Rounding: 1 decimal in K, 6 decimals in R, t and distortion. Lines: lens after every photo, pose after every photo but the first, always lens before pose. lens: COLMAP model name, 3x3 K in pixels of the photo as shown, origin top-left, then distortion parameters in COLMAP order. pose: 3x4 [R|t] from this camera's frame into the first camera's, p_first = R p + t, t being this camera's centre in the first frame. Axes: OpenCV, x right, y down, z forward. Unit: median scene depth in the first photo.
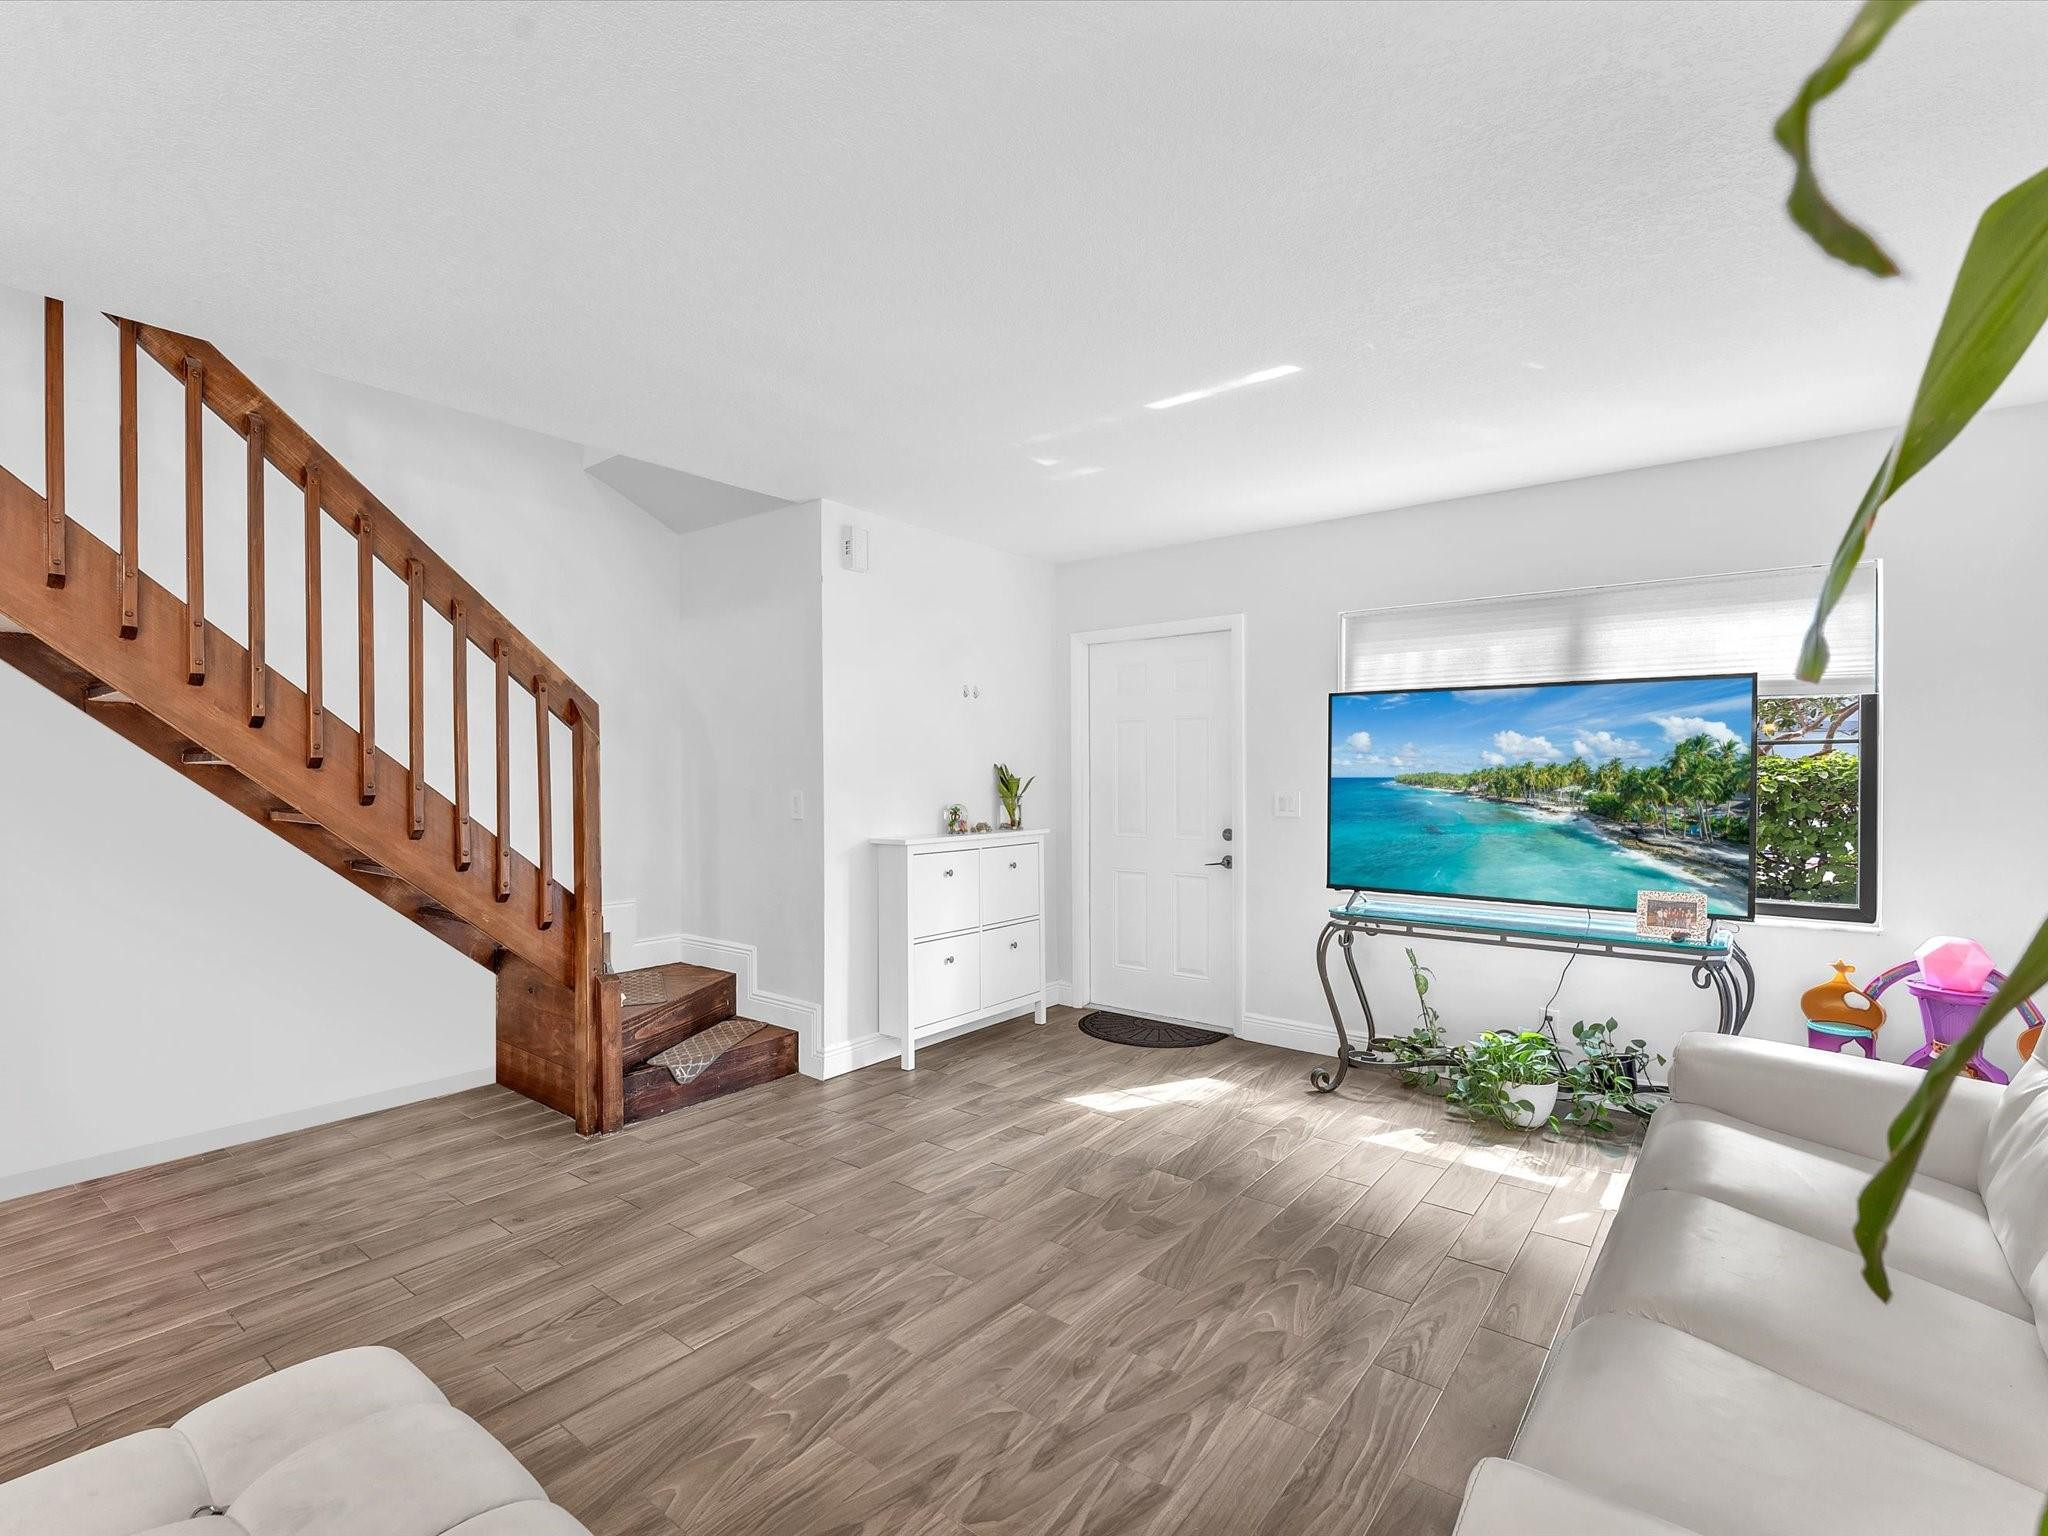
lens RADIAL K [[953.4, 0, 1011.0], [0, 953.4, 775.0], [0, 0, 1]] dist [-0.003488, -0.001688]
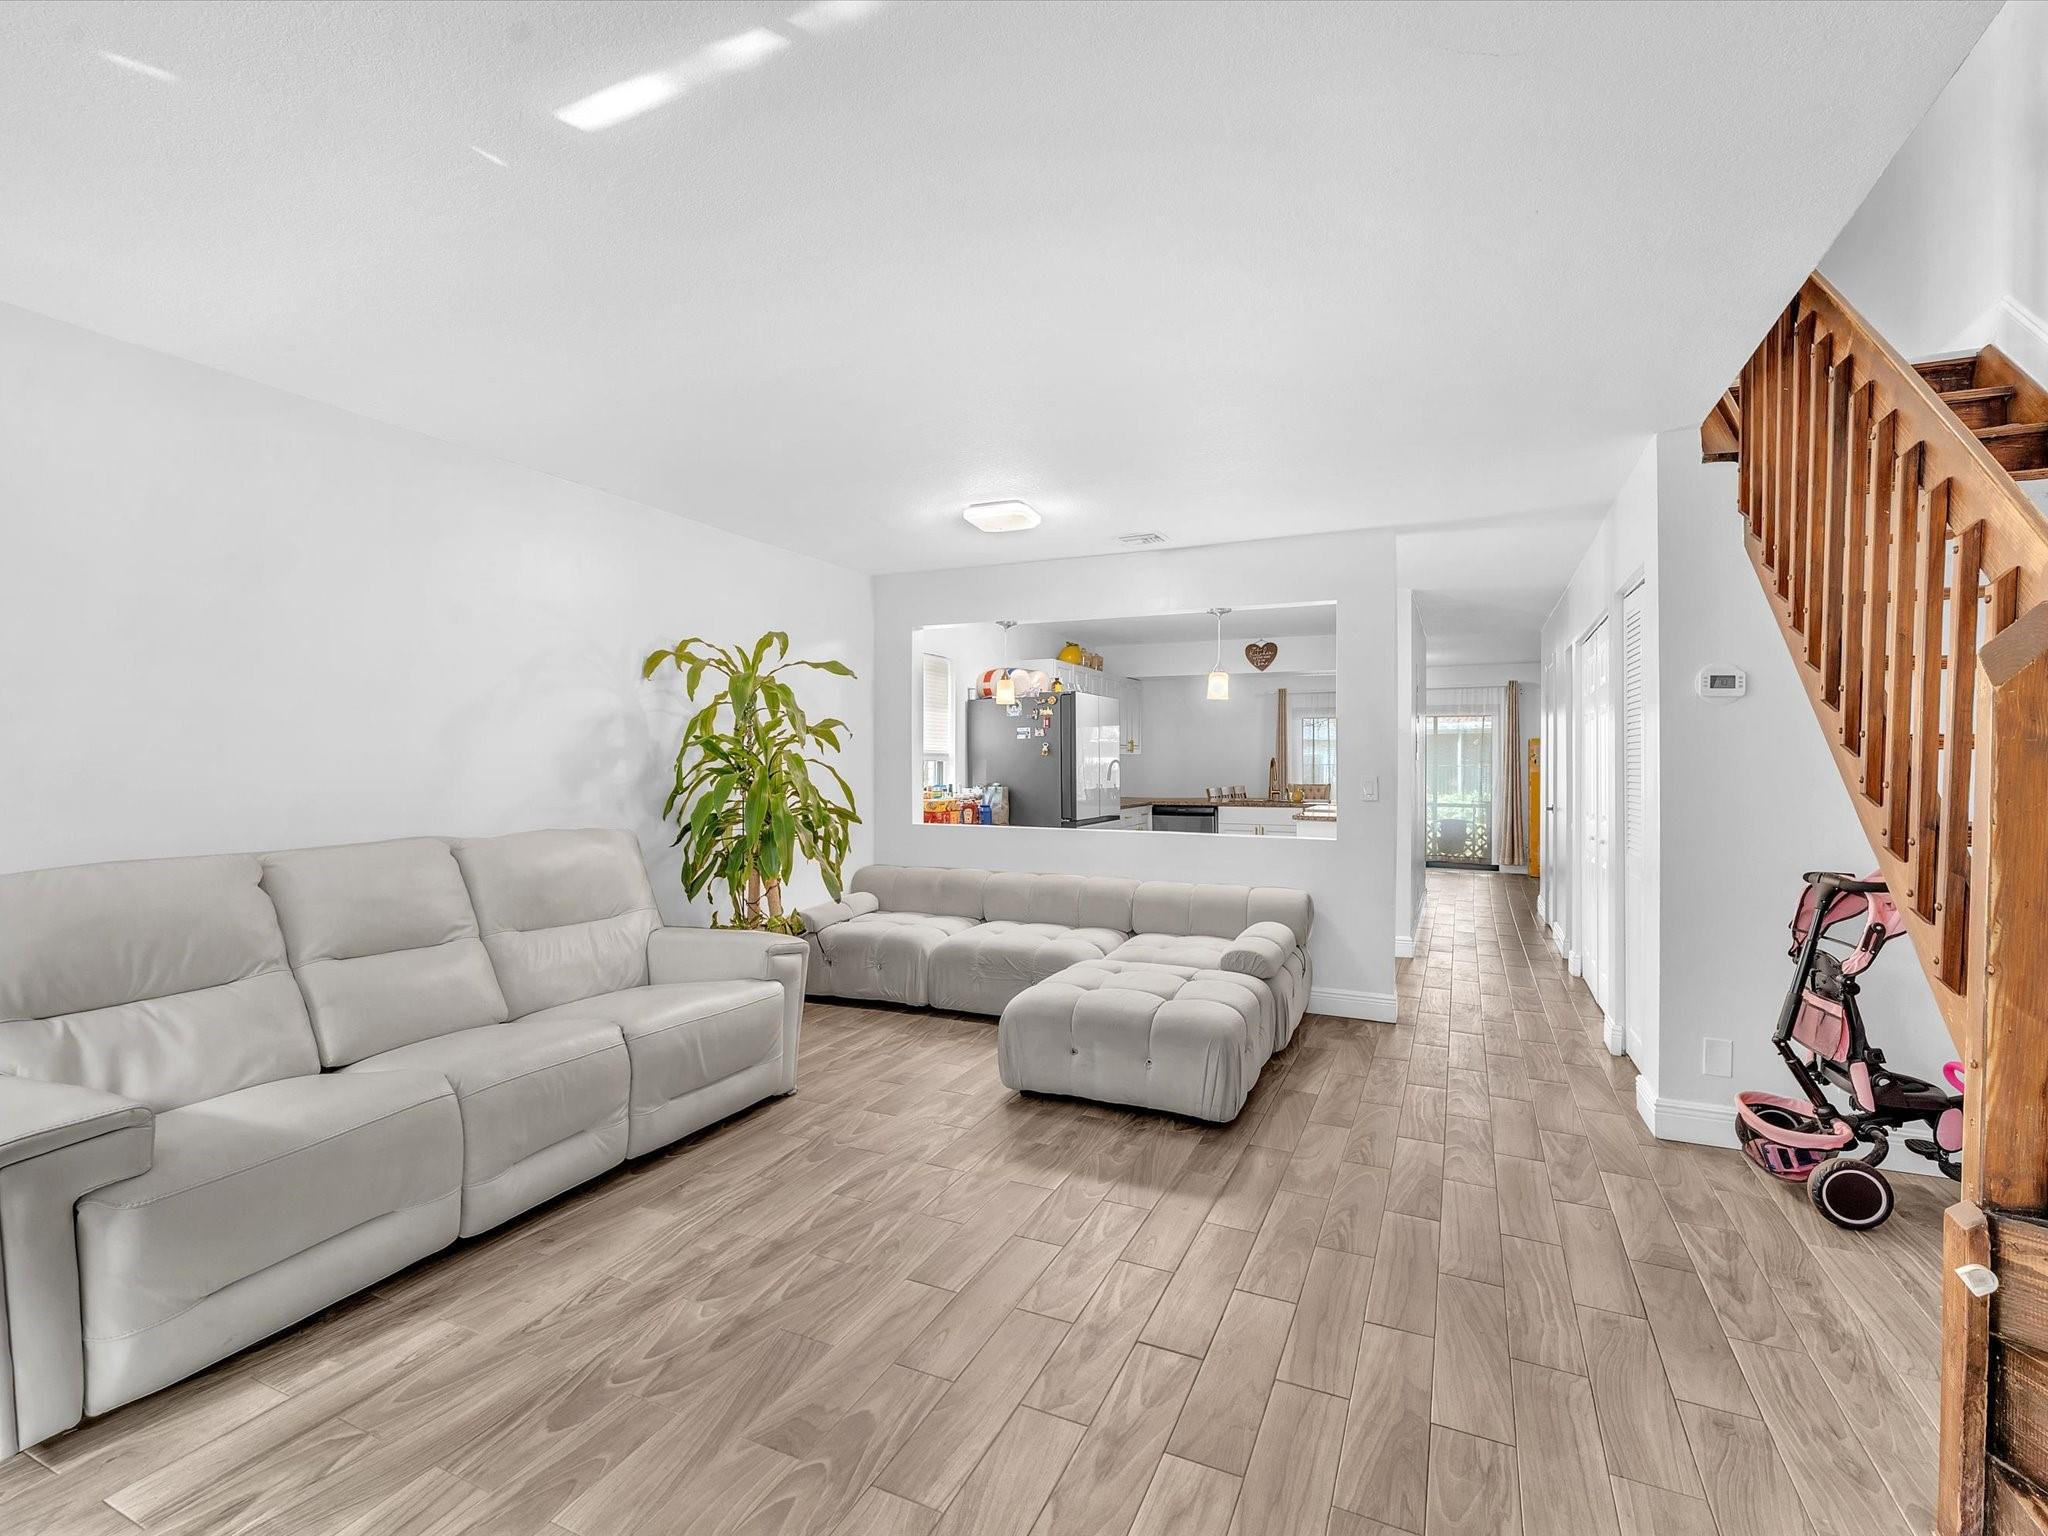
lens RADIAL K [[953.4, 0, 1022.4], [0, 953.4, 765.1], [0, 0, 1]] dist [-0.003488, -0.001688]
pose [[-0.969904, -0.001542, -0.243483, 0.128445], [-0.004377, 0.999929, 0.011102, -0.004694], [0.243449, 0.011834, -0.969842, 1.352672]]
